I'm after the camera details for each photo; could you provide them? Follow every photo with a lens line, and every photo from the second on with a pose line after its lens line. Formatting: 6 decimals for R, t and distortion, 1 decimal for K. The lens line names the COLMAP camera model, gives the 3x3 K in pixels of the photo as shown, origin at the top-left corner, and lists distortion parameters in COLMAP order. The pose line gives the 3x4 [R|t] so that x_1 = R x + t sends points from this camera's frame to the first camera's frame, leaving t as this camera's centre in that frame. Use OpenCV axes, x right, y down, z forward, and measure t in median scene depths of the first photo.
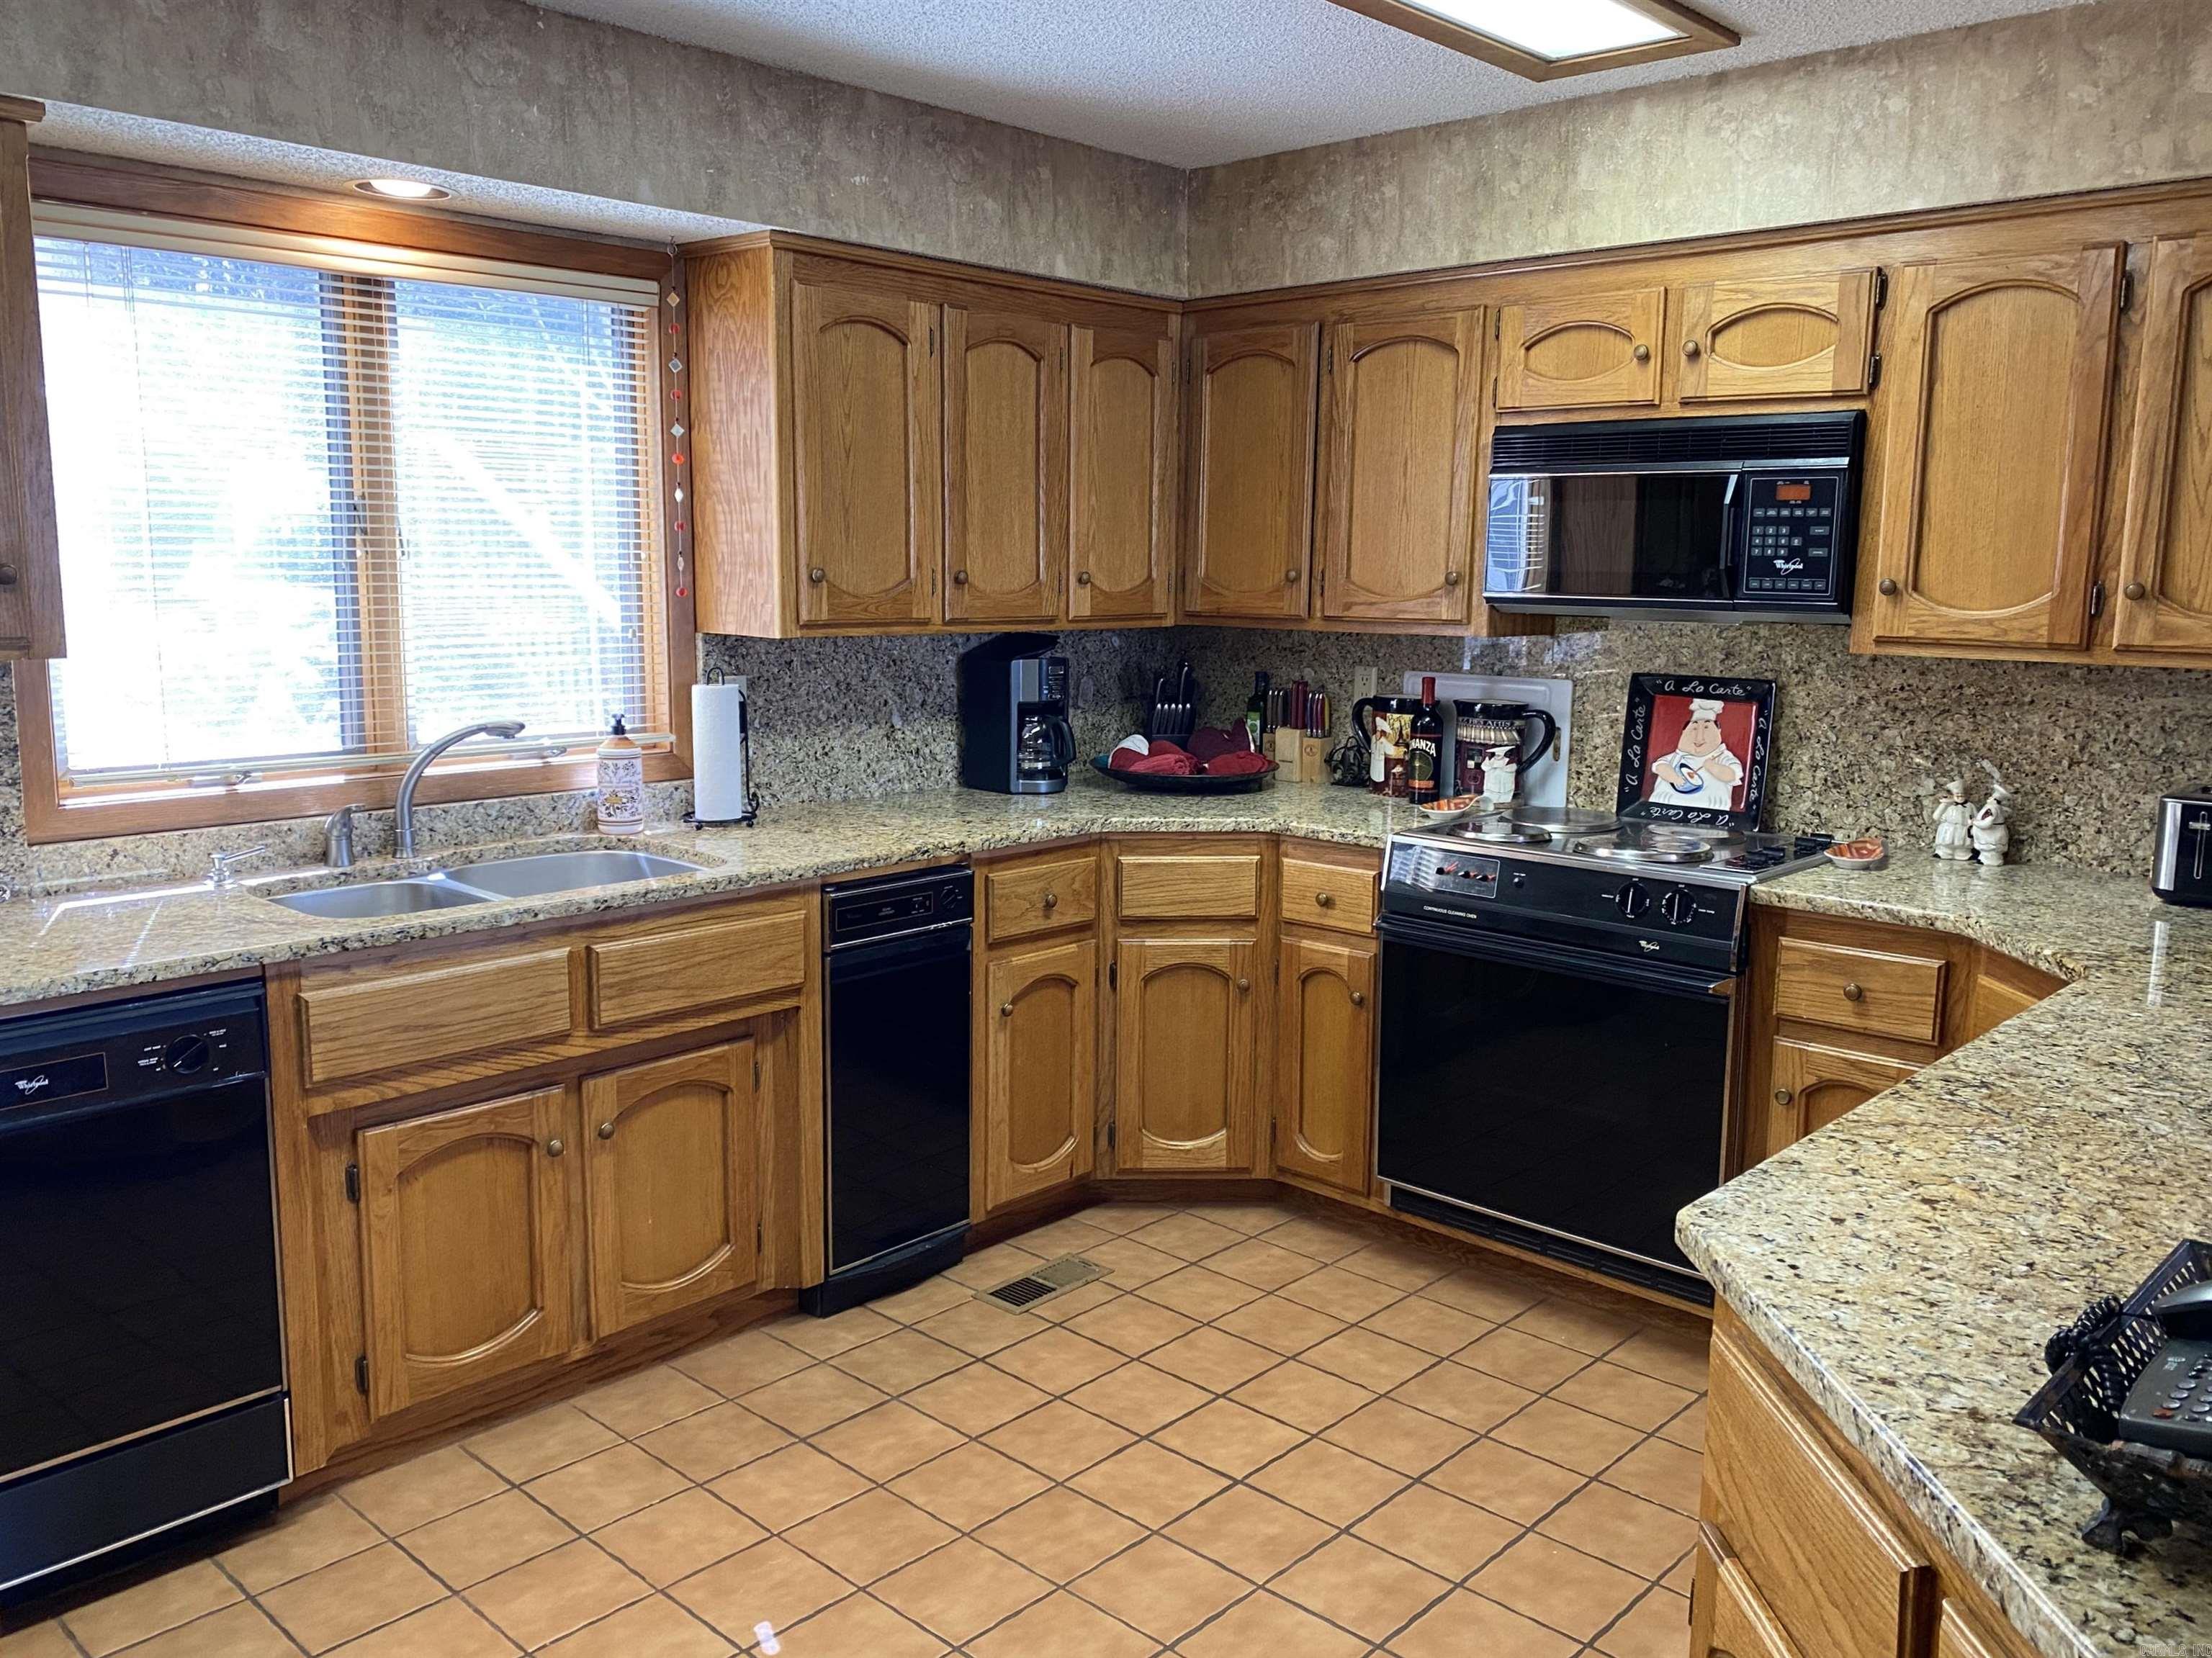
lens RADIAL K [[1682.3, 0, 1221.3], [0, 1682.3, 815.5], [0, 0, 1]] dist [0.088039, -0.103113]
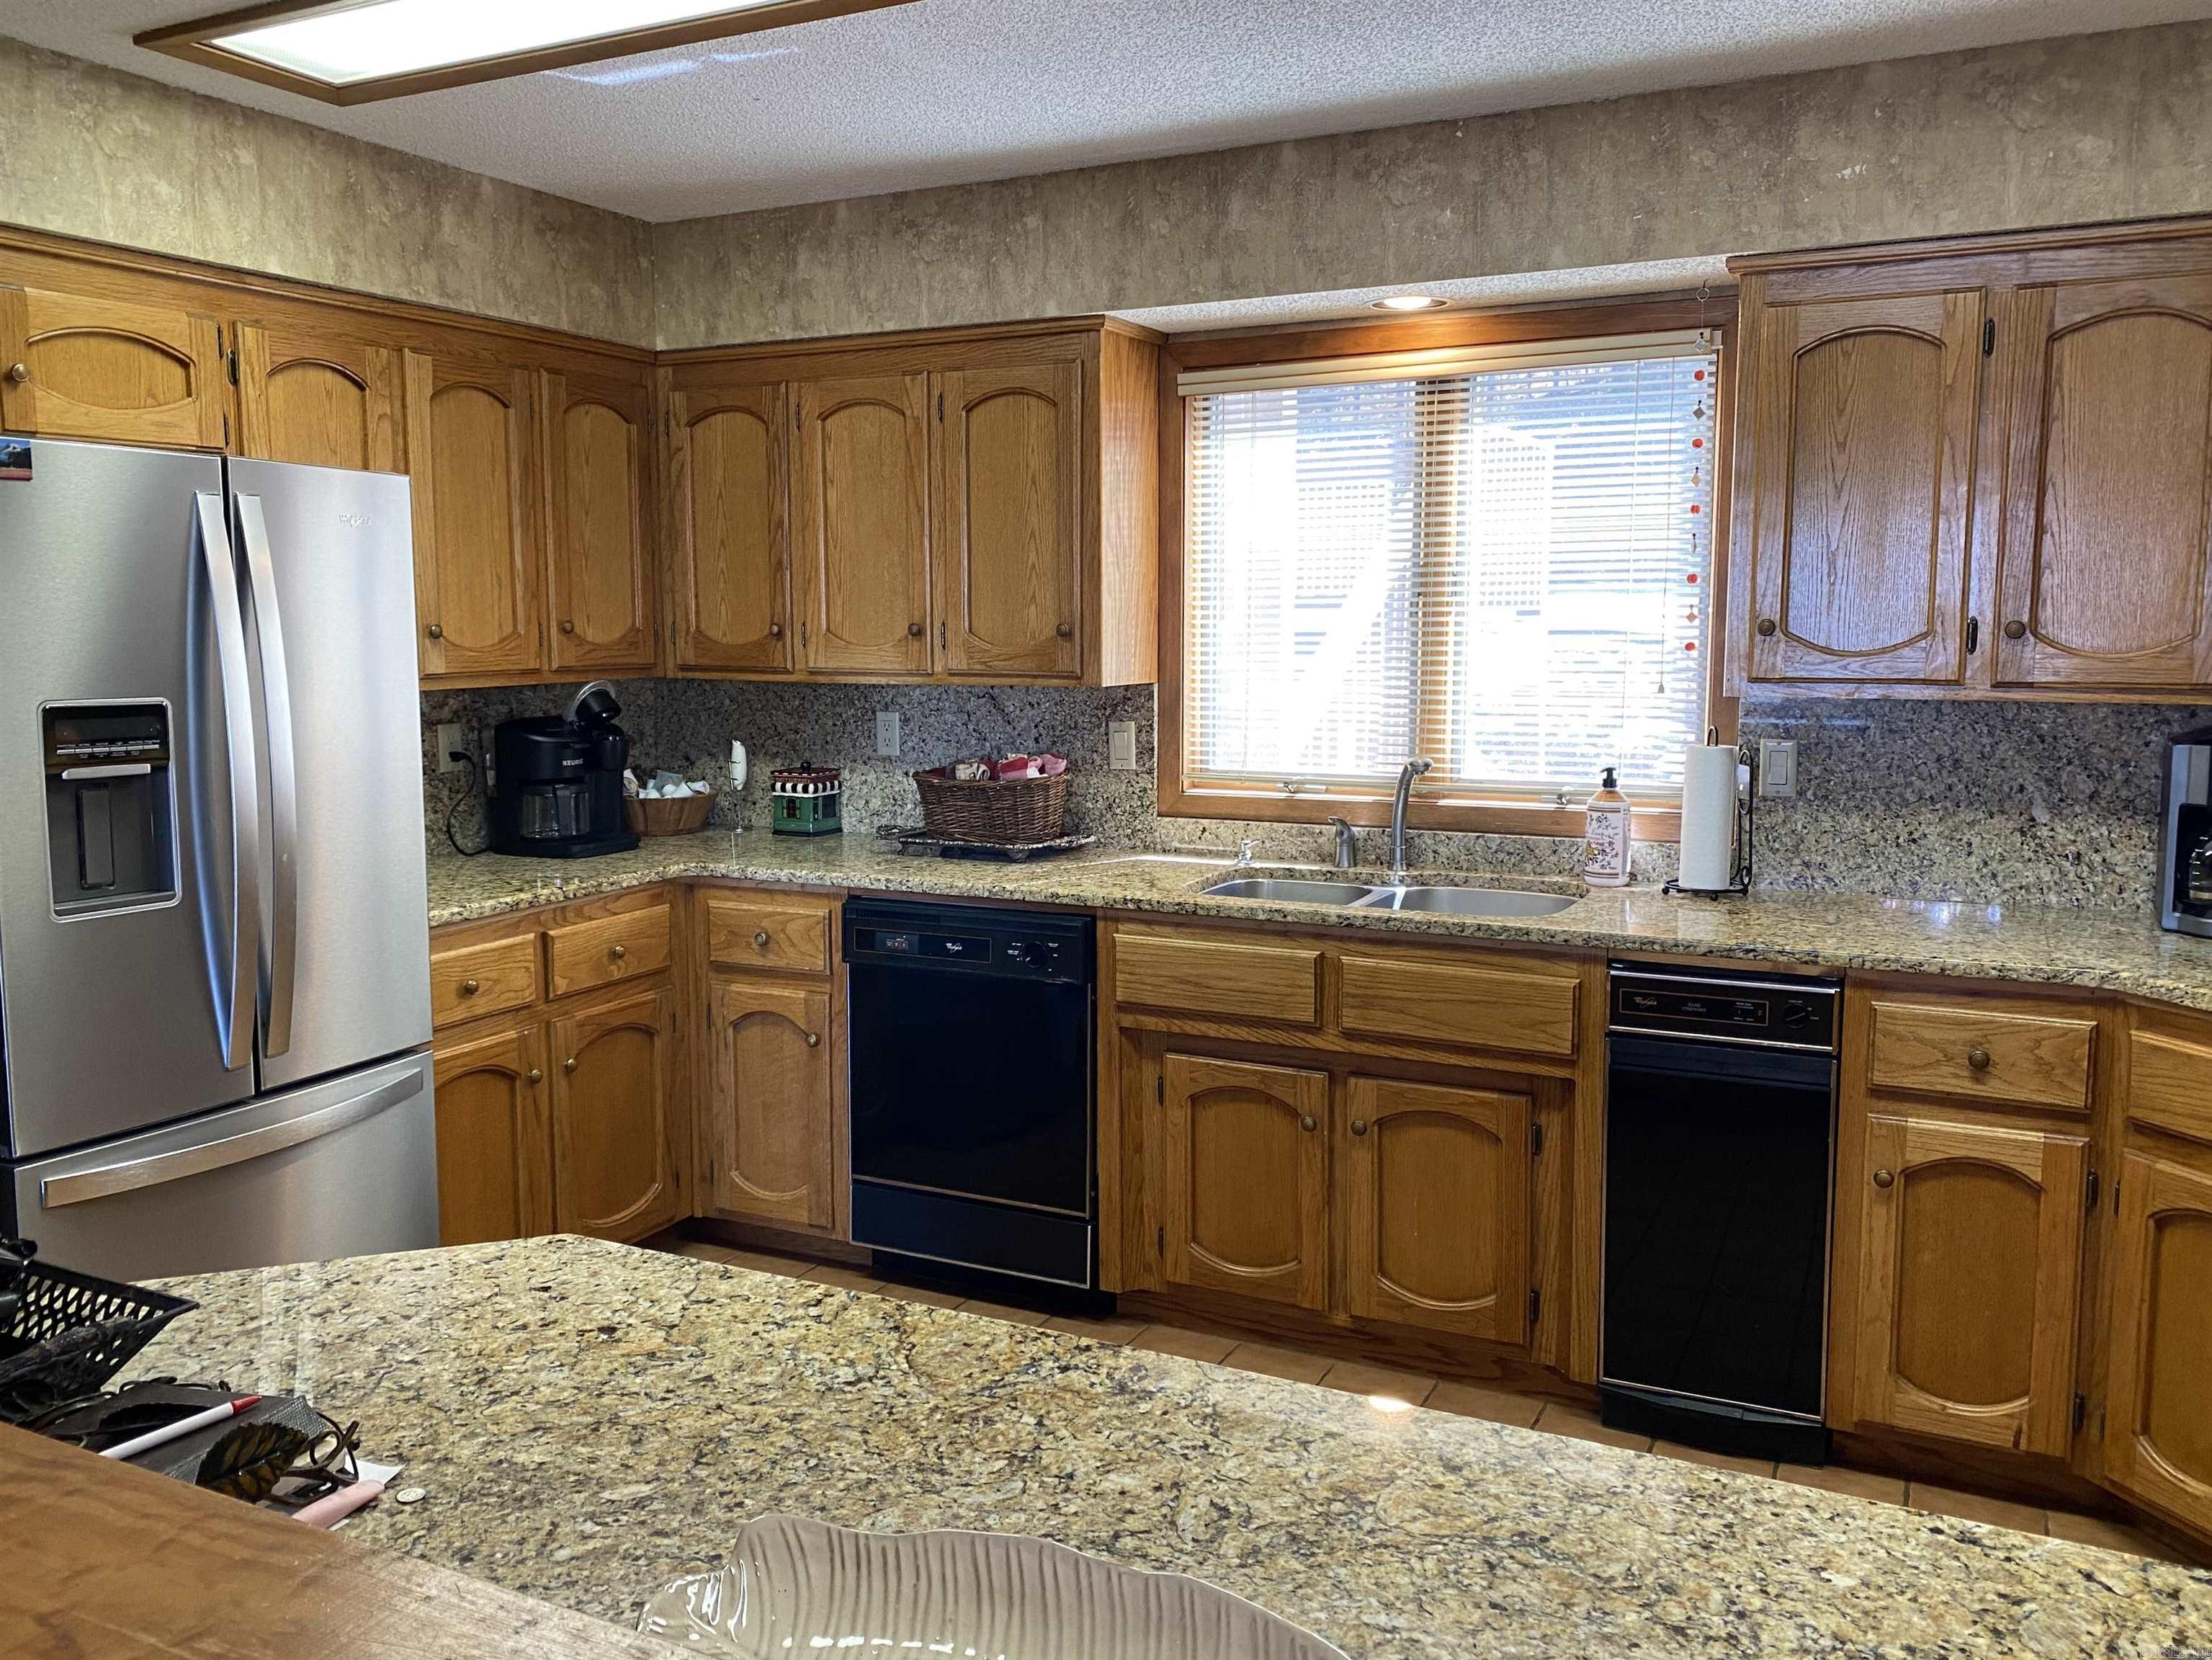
lens RADIAL K [[1781.4, 0, 1106.0], [0, 1781.4, 830.0], [0, 0, 1]] dist [0.073960, -0.137537]
pose [[0.263430, 0.103104, -0.959153, 0.740036], [-0.140134, 0.987816, 0.067697, -0.066338], [0.954446, 0.116577, 0.274668, 0.538613]]
